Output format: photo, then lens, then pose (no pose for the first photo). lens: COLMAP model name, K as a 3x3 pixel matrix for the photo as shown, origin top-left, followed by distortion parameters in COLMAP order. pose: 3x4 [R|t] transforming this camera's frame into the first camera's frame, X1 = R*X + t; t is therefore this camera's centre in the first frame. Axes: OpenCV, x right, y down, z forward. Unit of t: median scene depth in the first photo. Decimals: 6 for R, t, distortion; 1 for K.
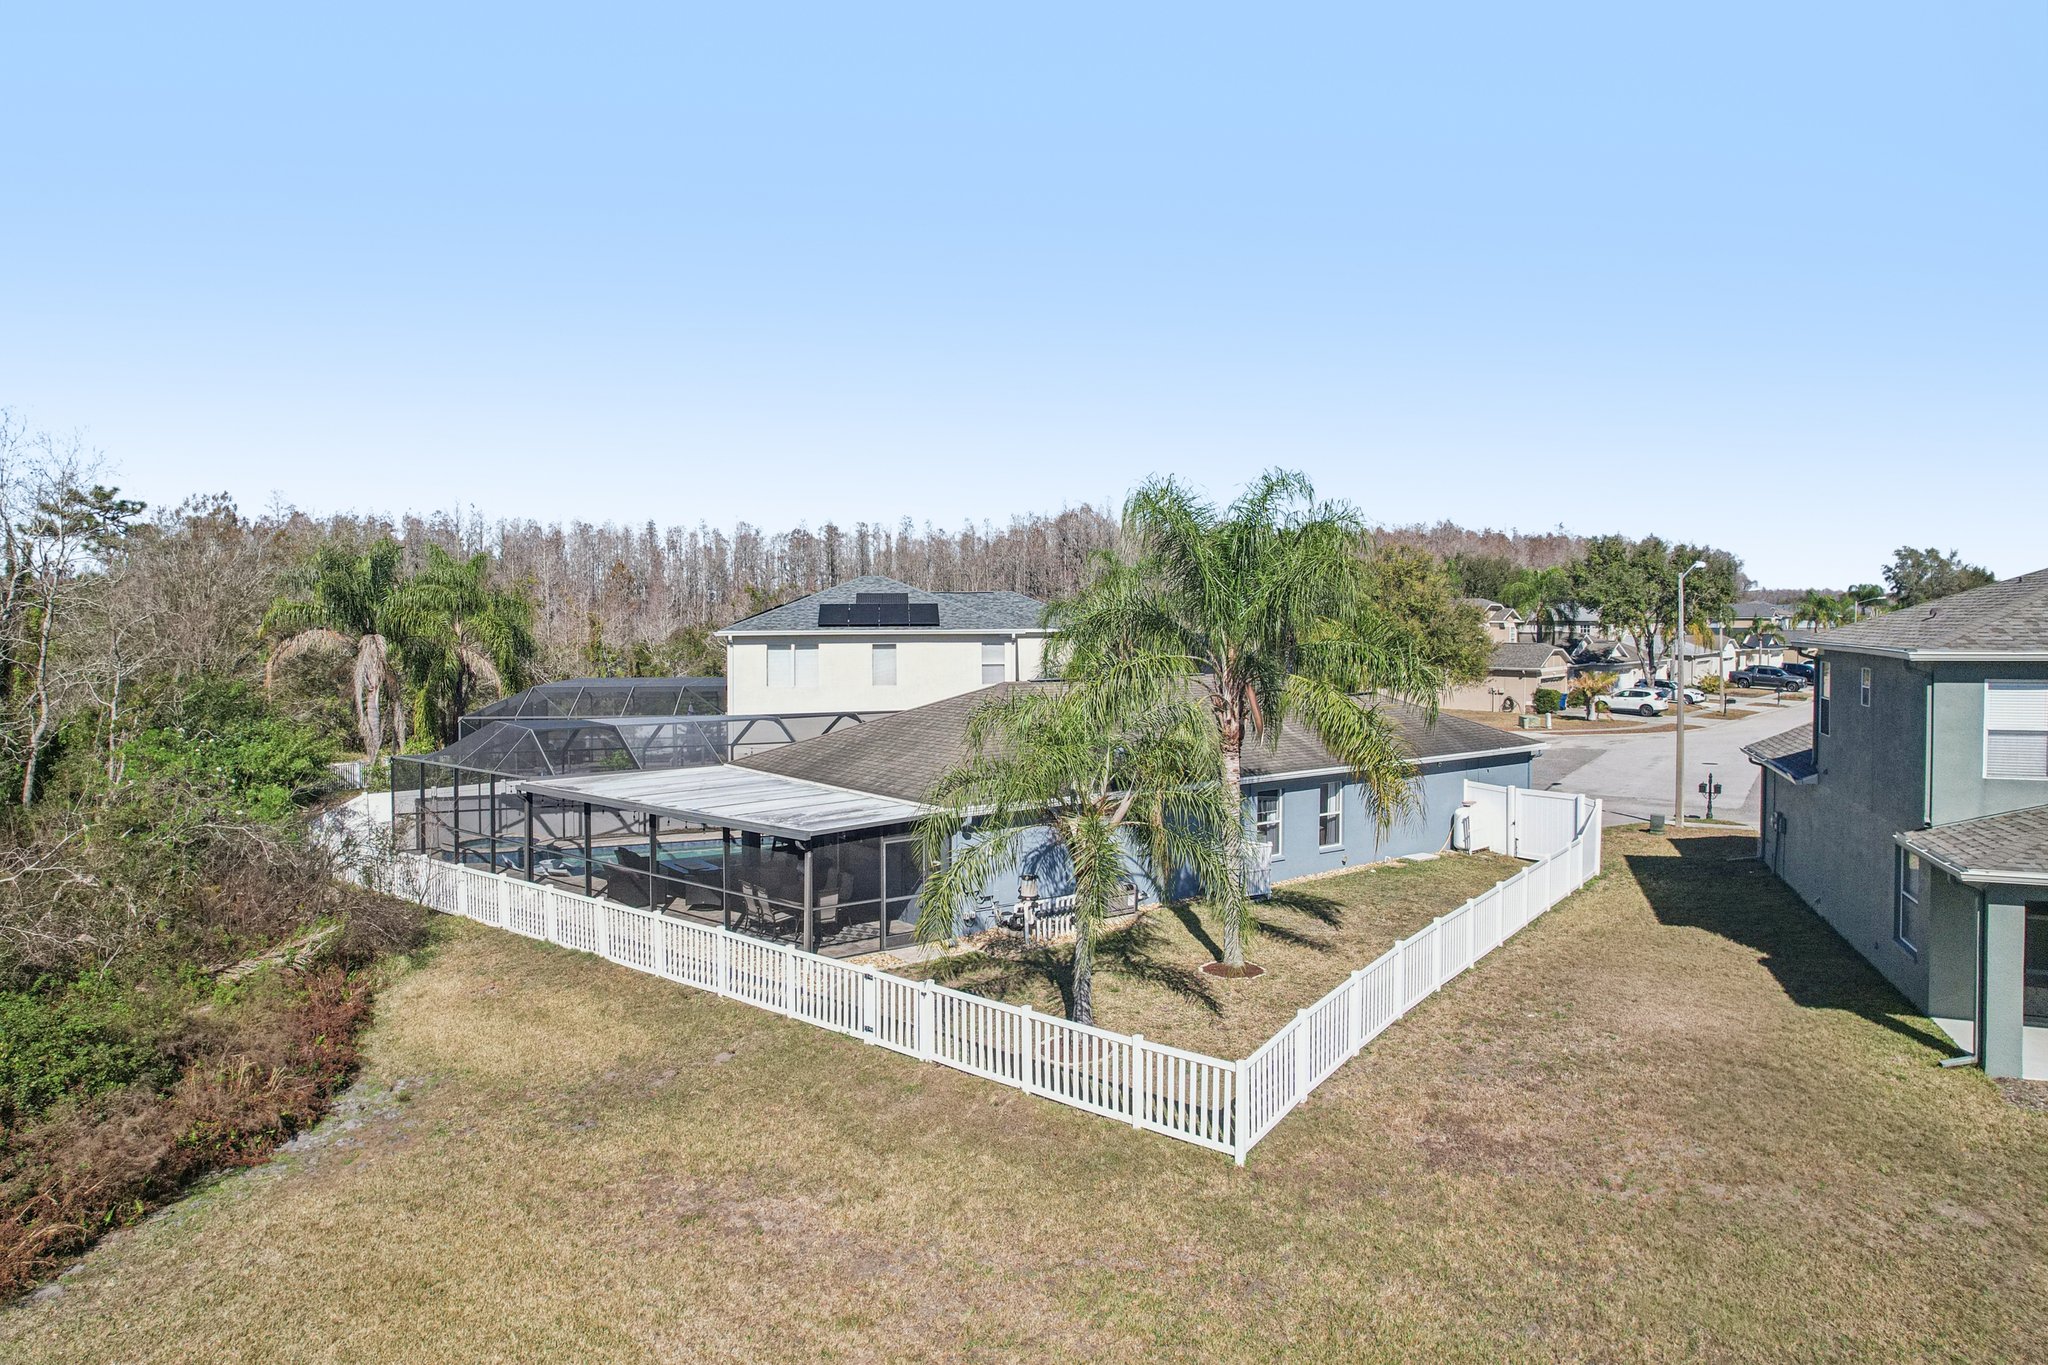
lens RADIAL K [[1334.6, 0, 1030.9], [0, 1334.6, 633.1], [0, 0, 1]] dist [-0.066683, 0.057680]
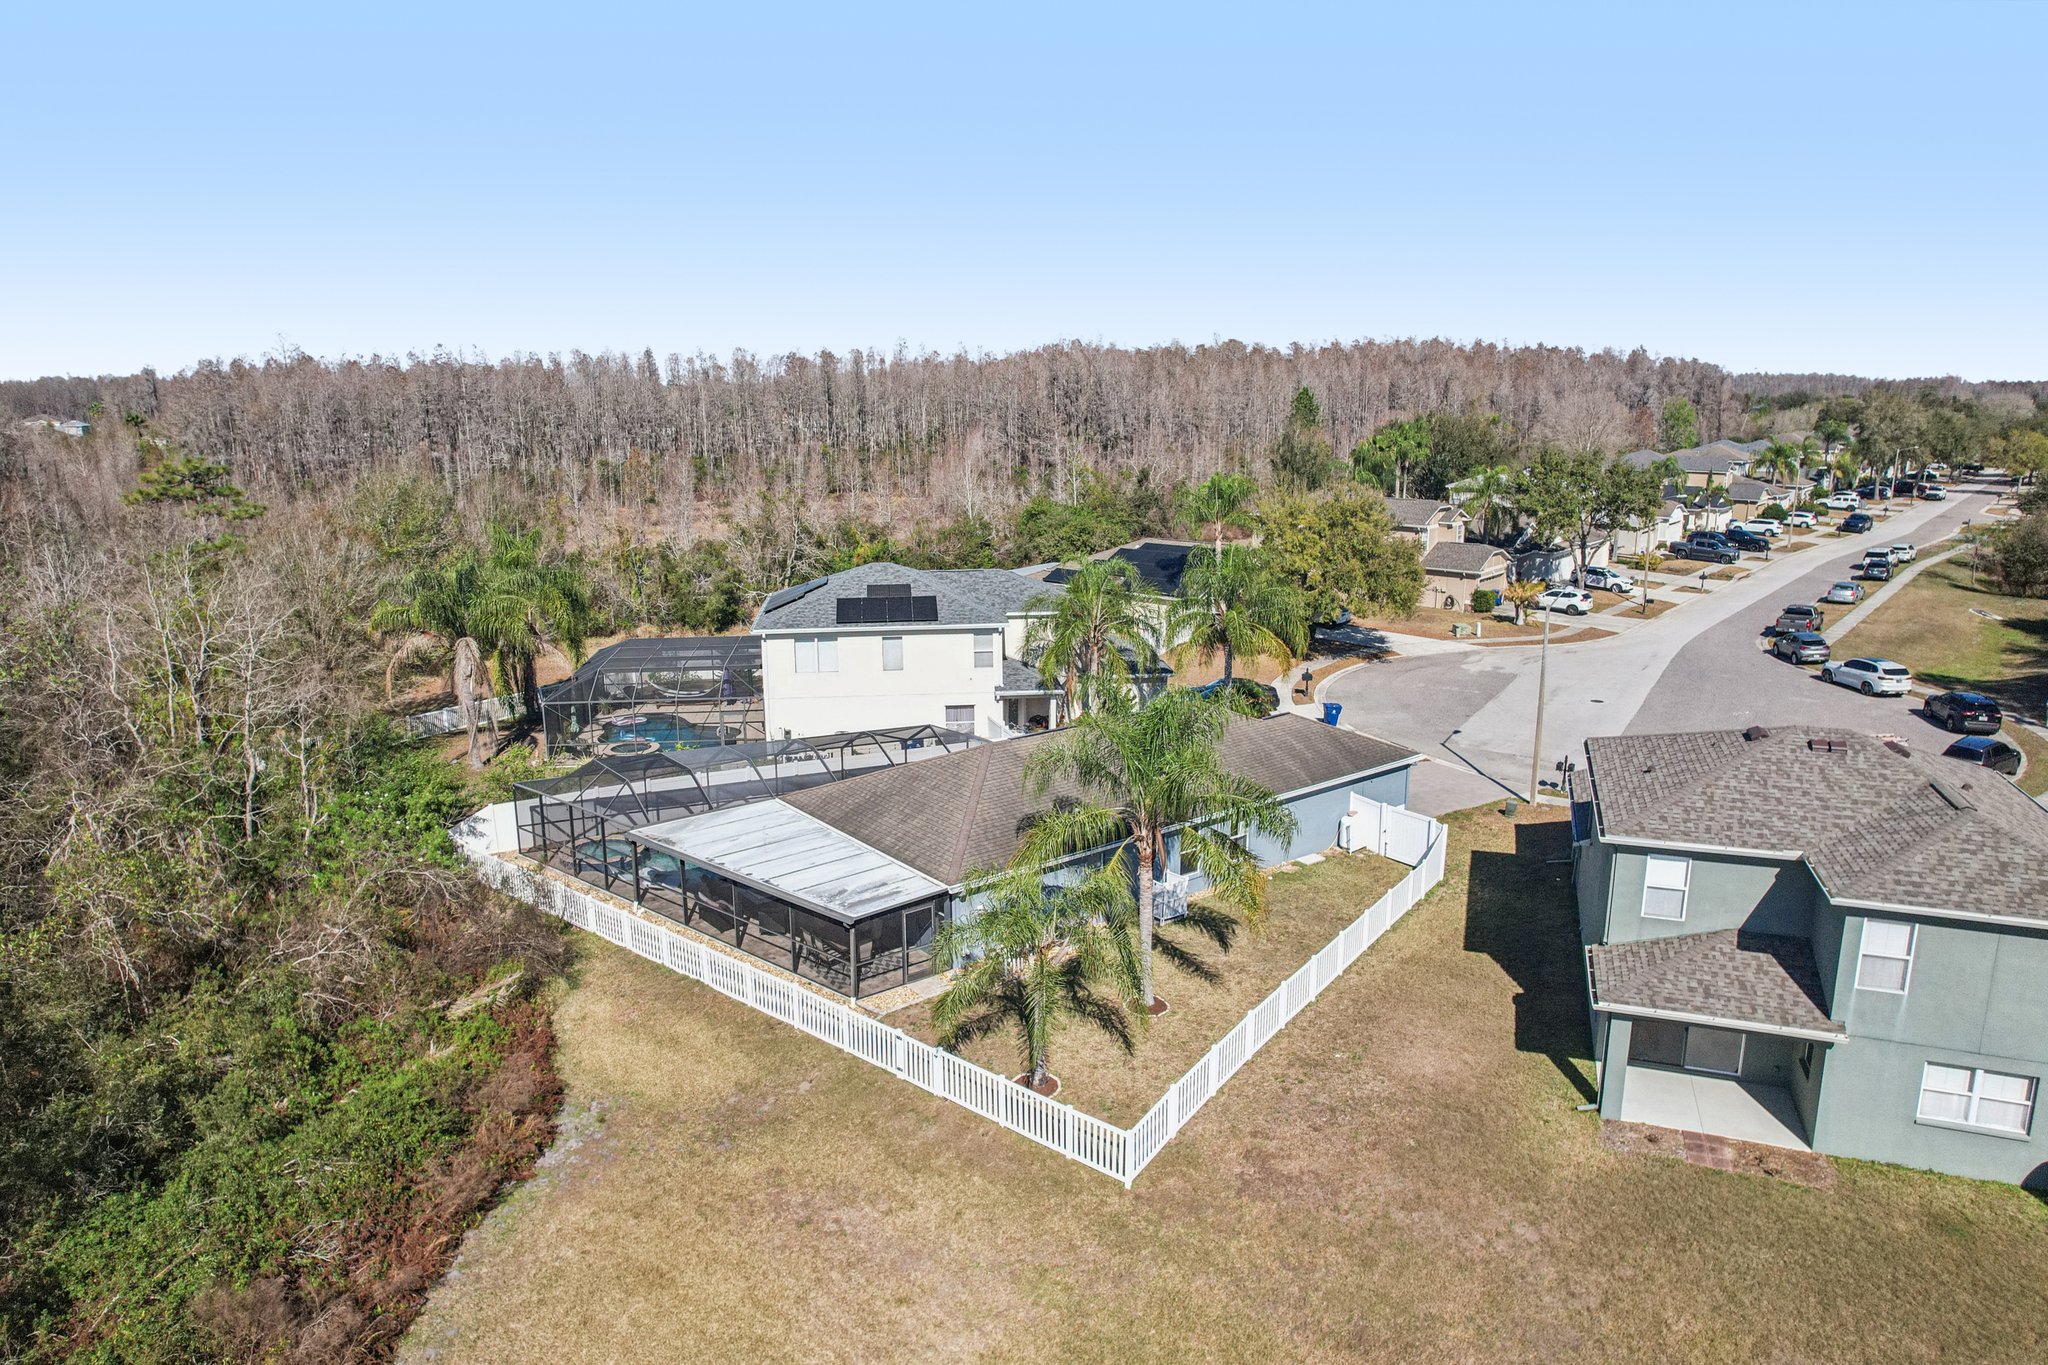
lens RADIAL K [[1334.6, 0, 1029.4], [0, 1334.6, 653.1], [0, 0, 1]] dist [-0.066683, 0.057680]
pose [[0.999992, -0.003504, 0.001694, 0.017122], [0.003132, 0.982916, 0.184026, -0.298562], [-0.002309, -0.184019, 0.982920, -0.271989]]
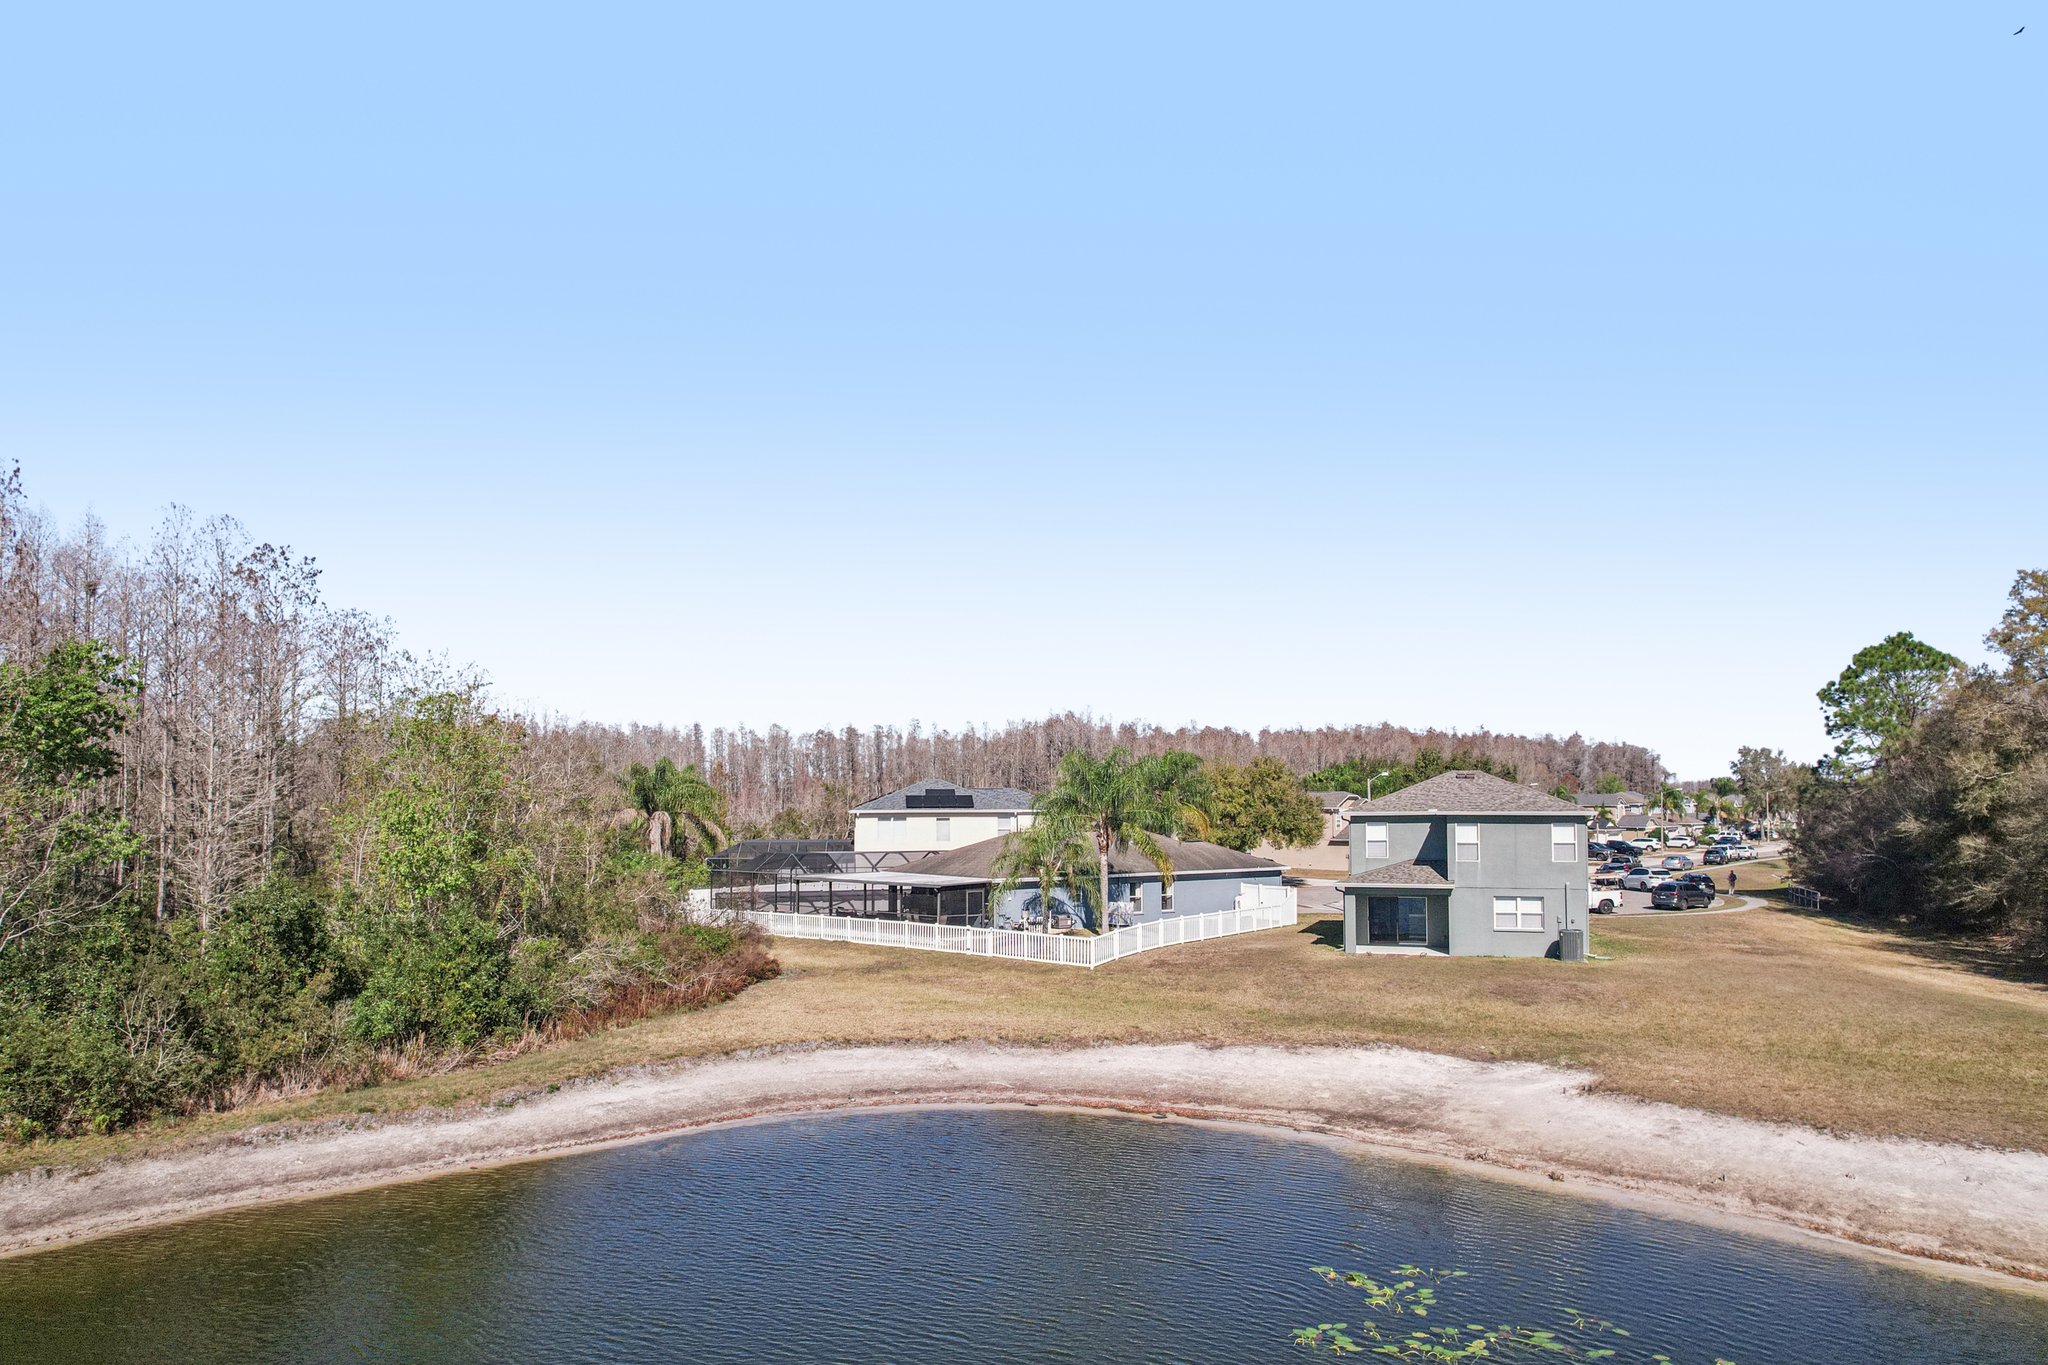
lens RADIAL K [[1334.6, 0, 1017.6], [0, 1334.6, 681.0], [0, 0, 1]] dist [-0.066683, 0.057680]
pose [[0.999994, 0.000647, -0.003442, -0.006113], [-0.001011, 0.994272, -0.106871, 0.025130], [0.003353, 0.106874, 0.994267, -1.201499]]
